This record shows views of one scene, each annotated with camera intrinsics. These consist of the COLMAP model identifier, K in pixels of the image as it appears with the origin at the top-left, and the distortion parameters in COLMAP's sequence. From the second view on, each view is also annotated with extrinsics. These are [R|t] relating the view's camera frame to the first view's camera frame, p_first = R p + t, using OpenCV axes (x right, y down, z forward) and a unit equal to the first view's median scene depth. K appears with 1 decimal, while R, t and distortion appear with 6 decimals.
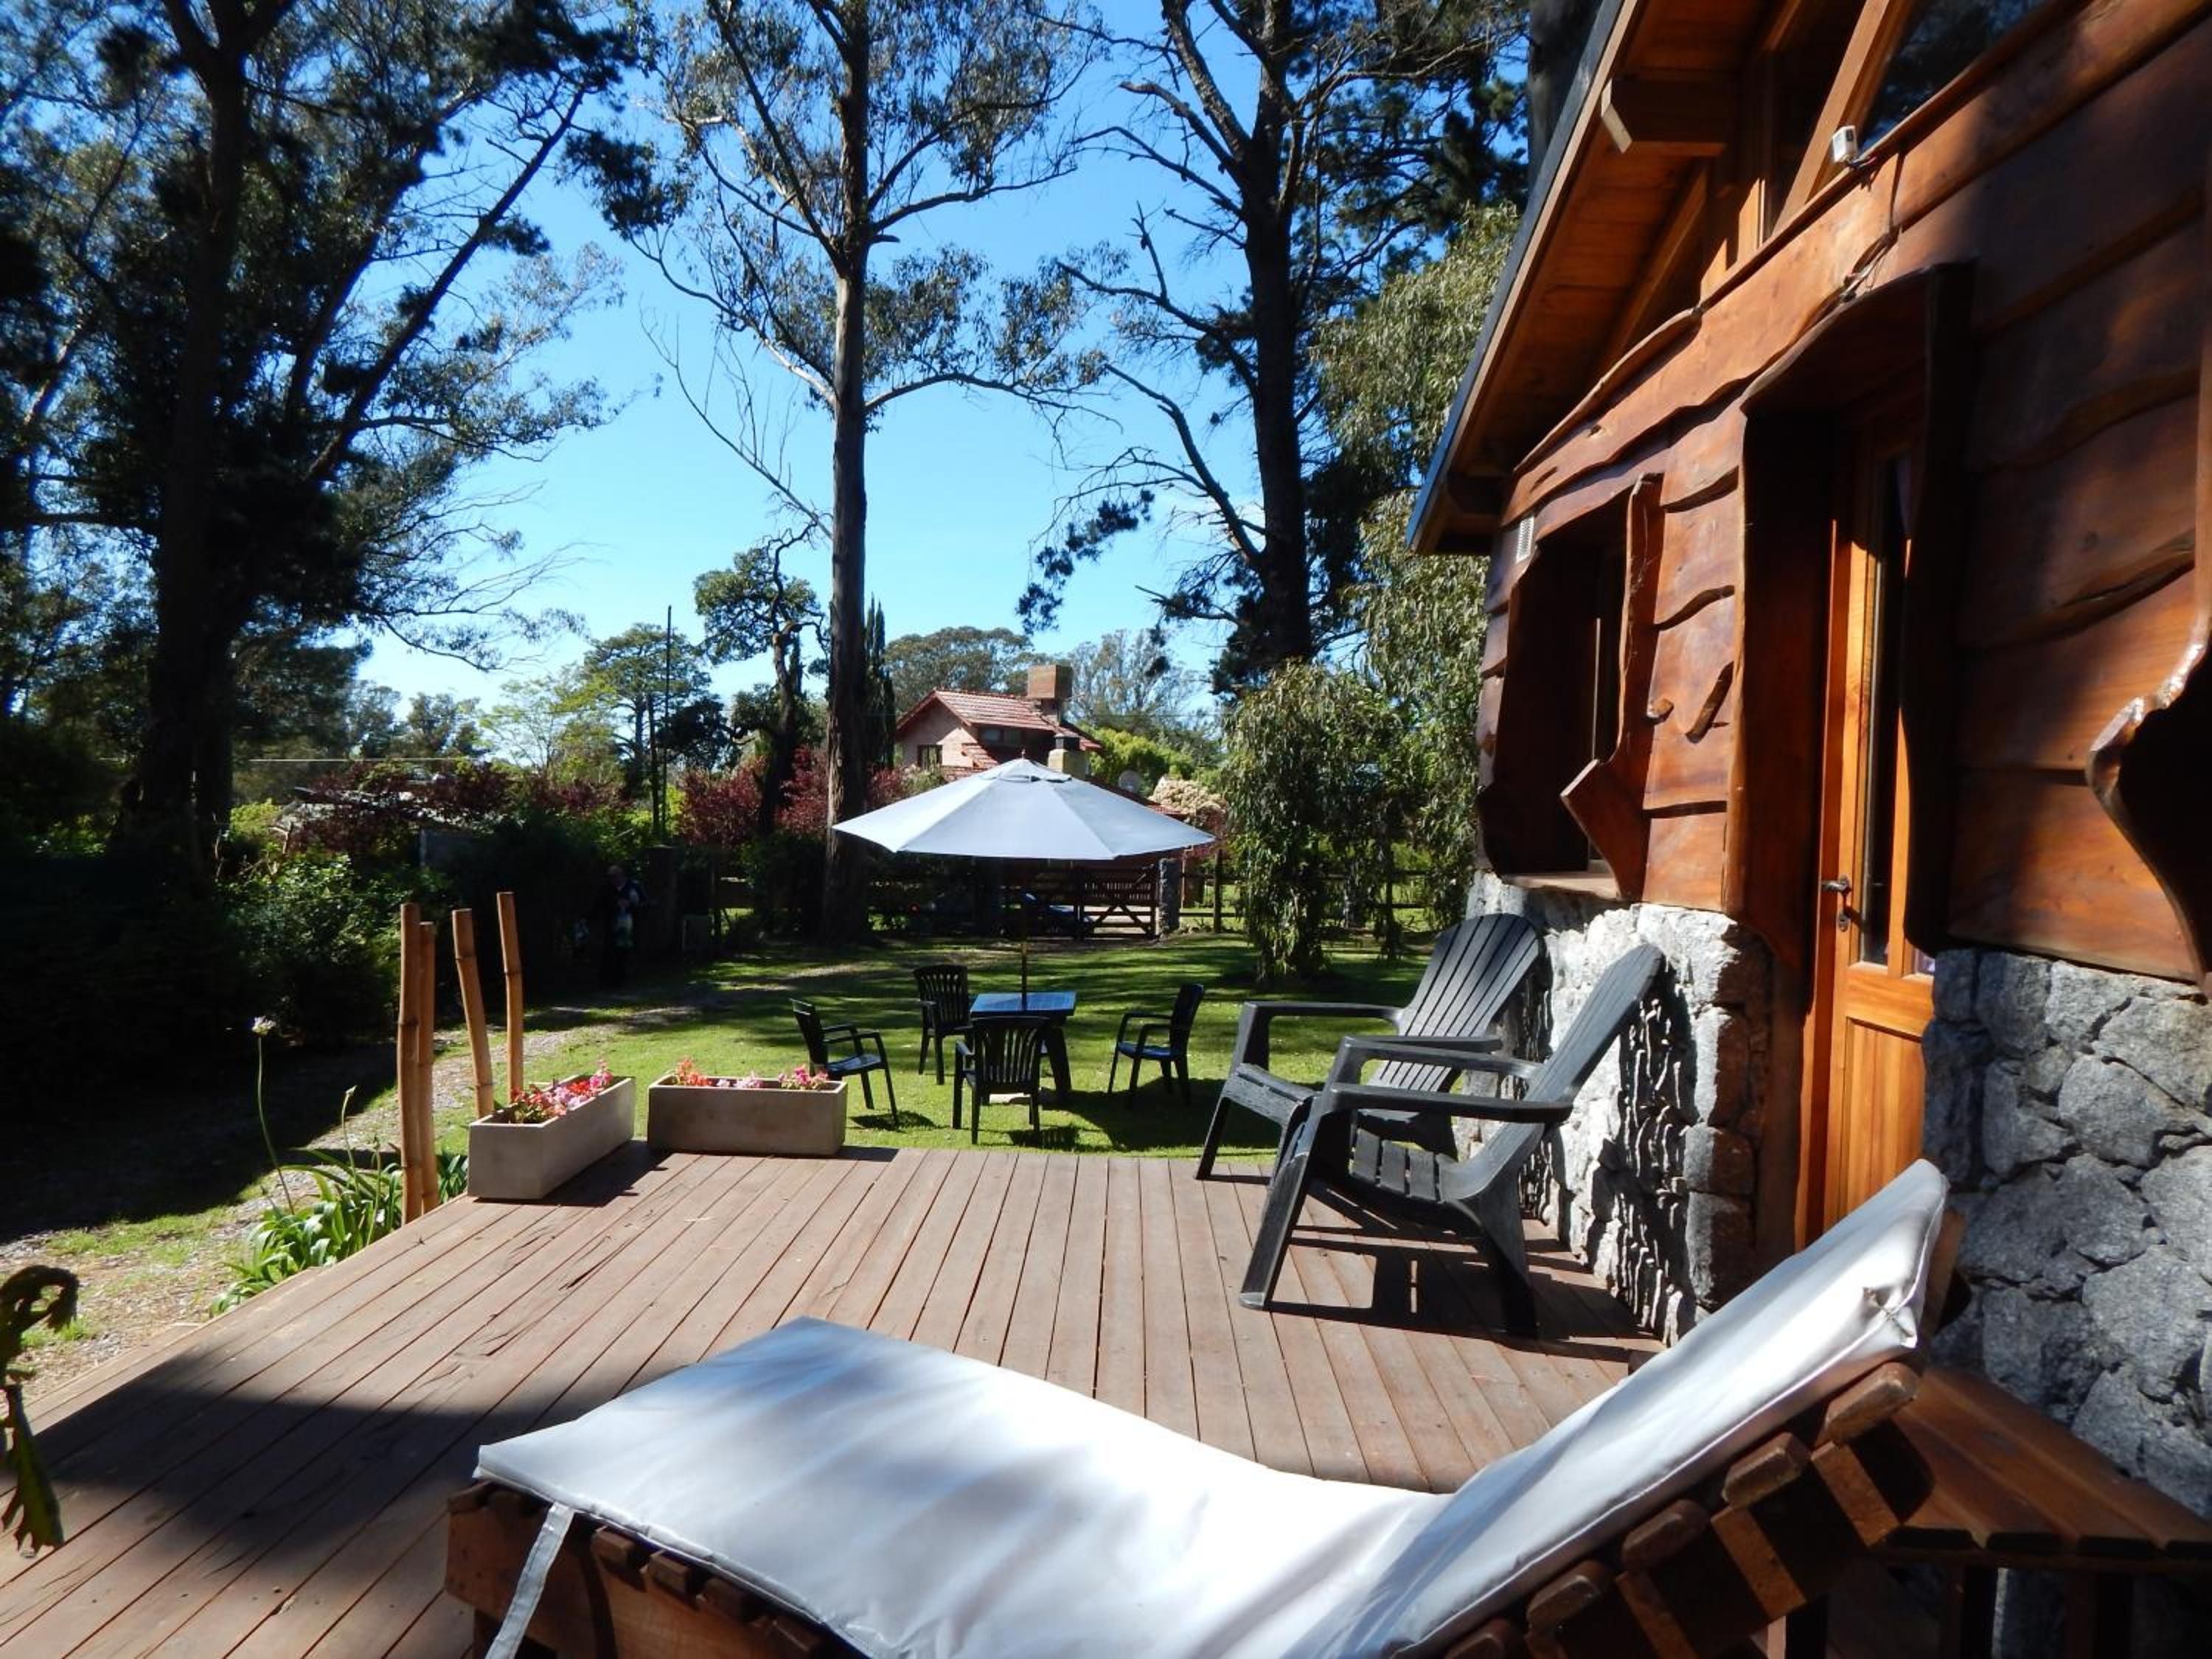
lens RADIAL K [[1442.6, 0, 1106.0], [0, 1442.6, 829.5], [0, 0, 1]] dist [-0.002499, -0.006473]
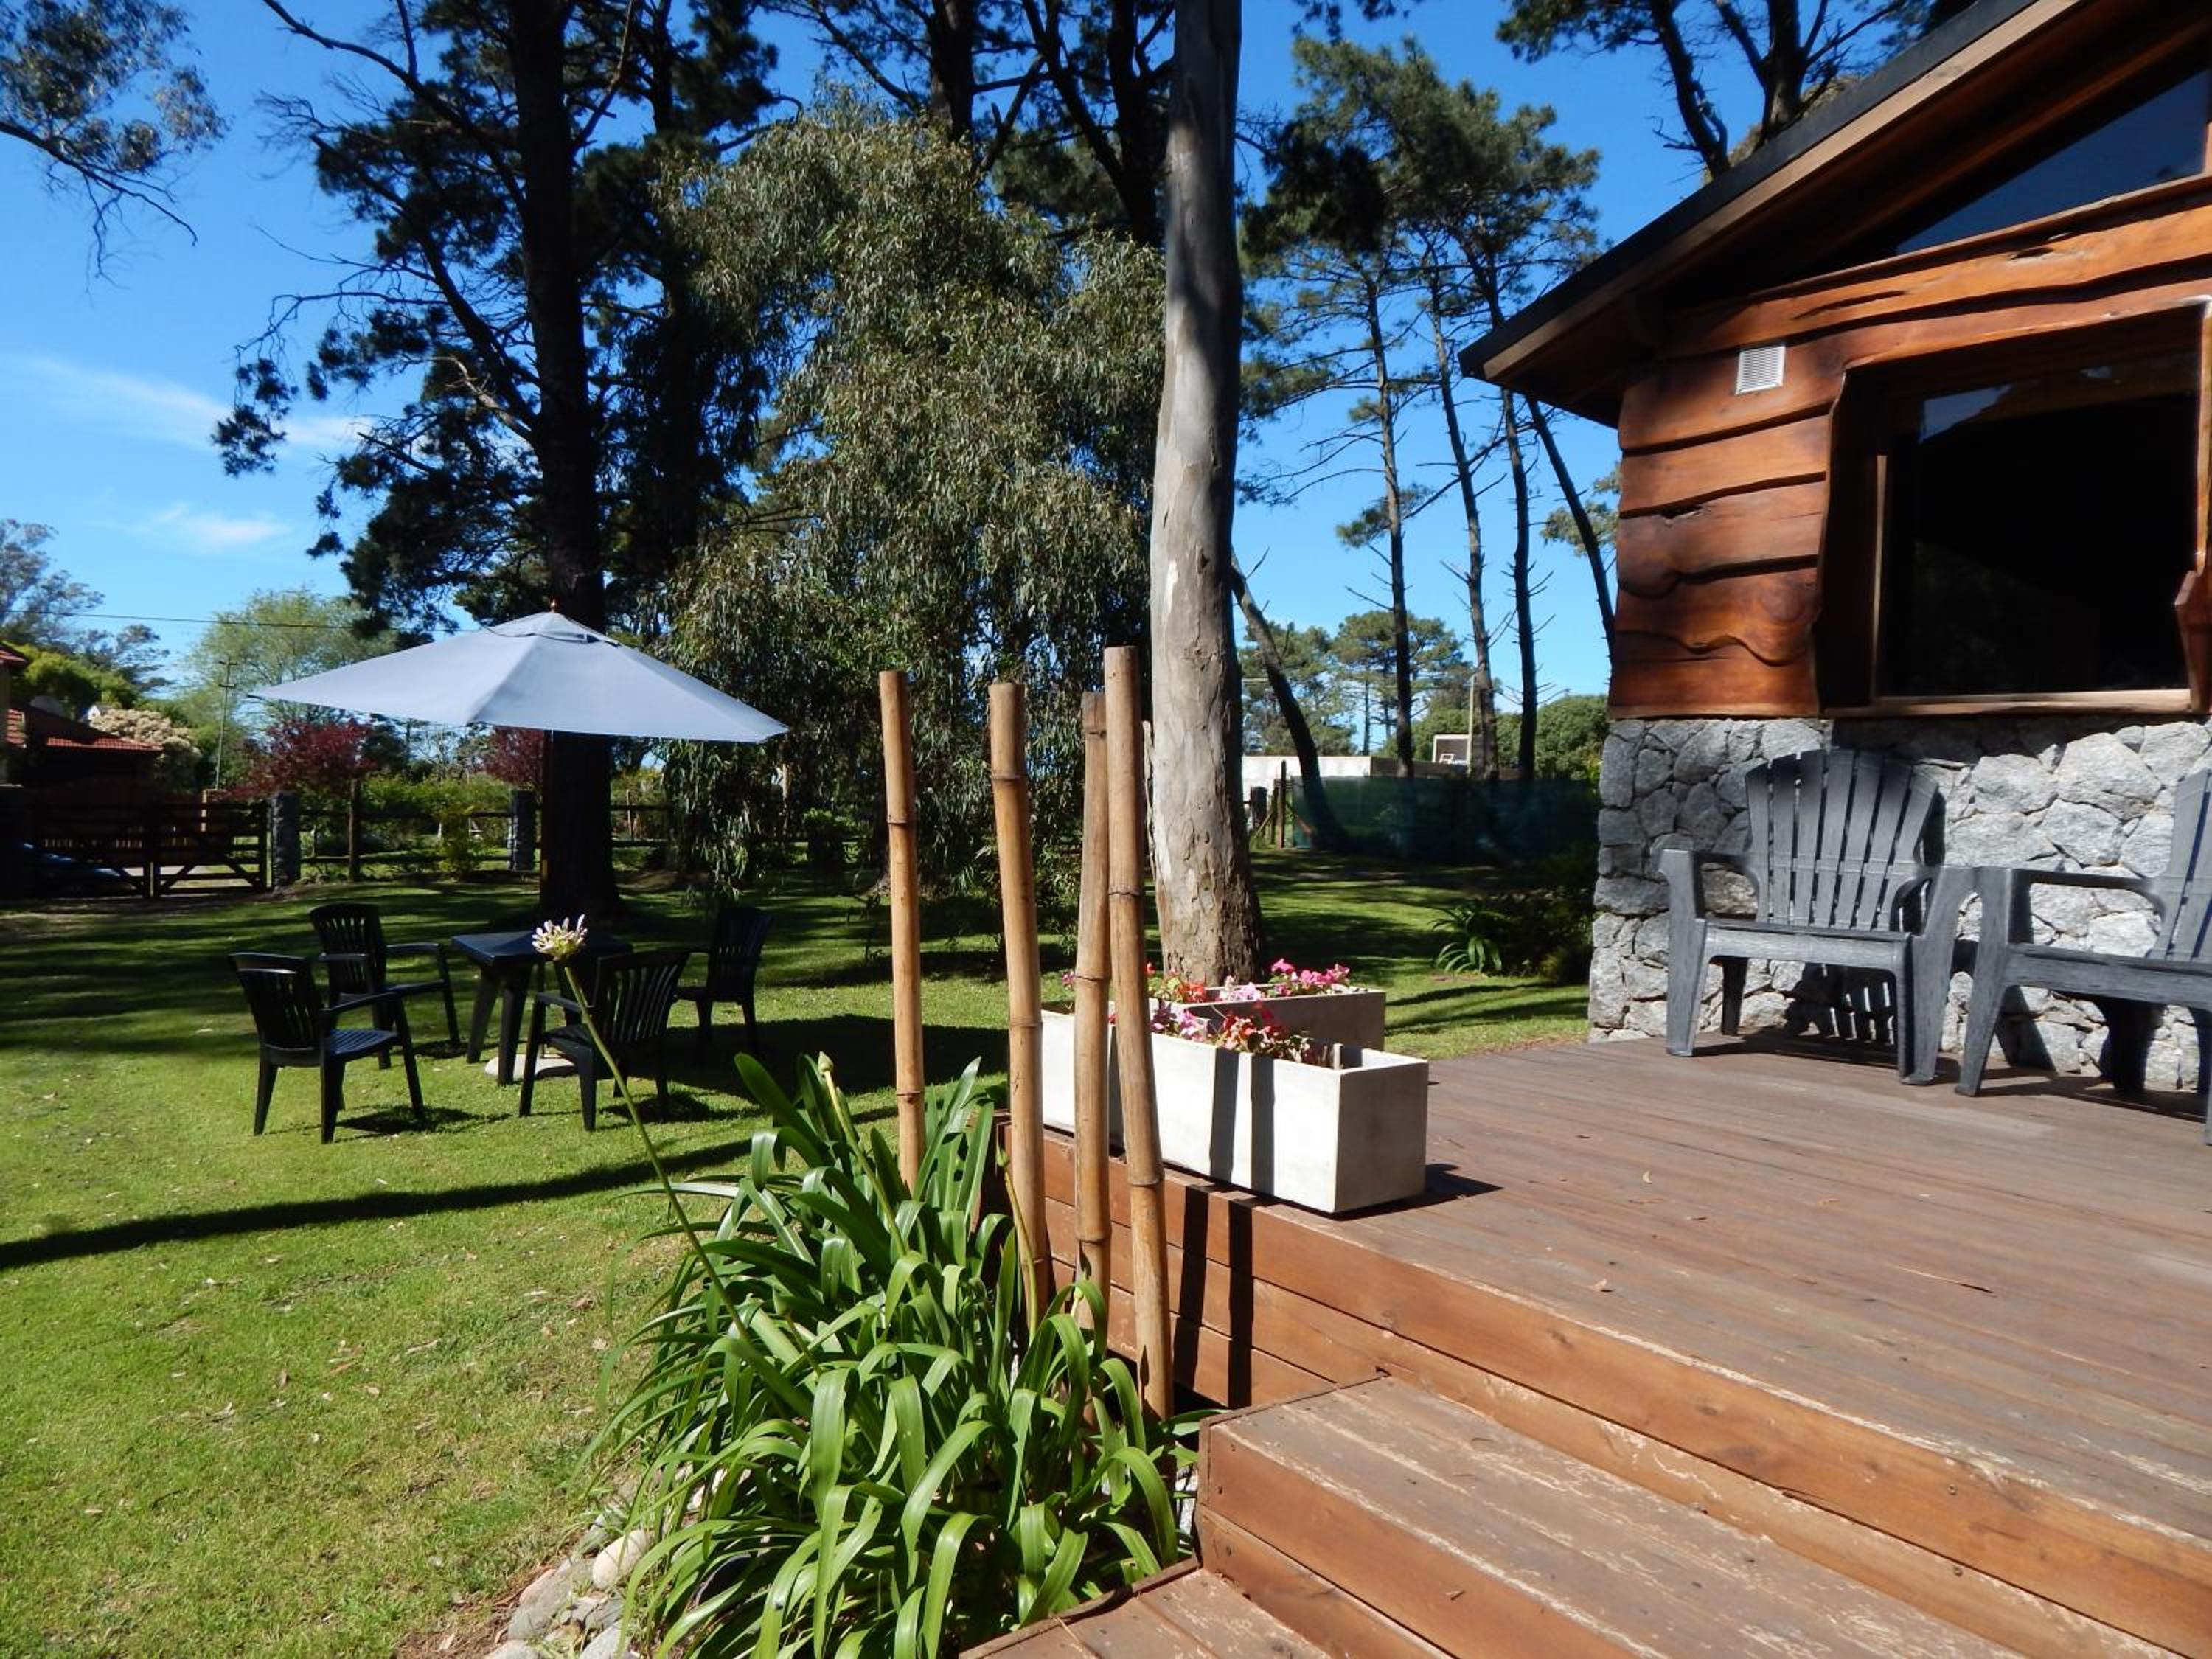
lens RADIAL K [[1442.6, 0, 1106.0], [0, 1442.6, 829.5], [0, 0, 1]] dist [-0.002499, -0.006473]
pose [[0.773489, -0.015142, 0.633629, -0.176799], [-0.006017, 0.999494, 0.031230, 0.021154], [-0.633782, -0.027969, 0.773006, 0.139799]]
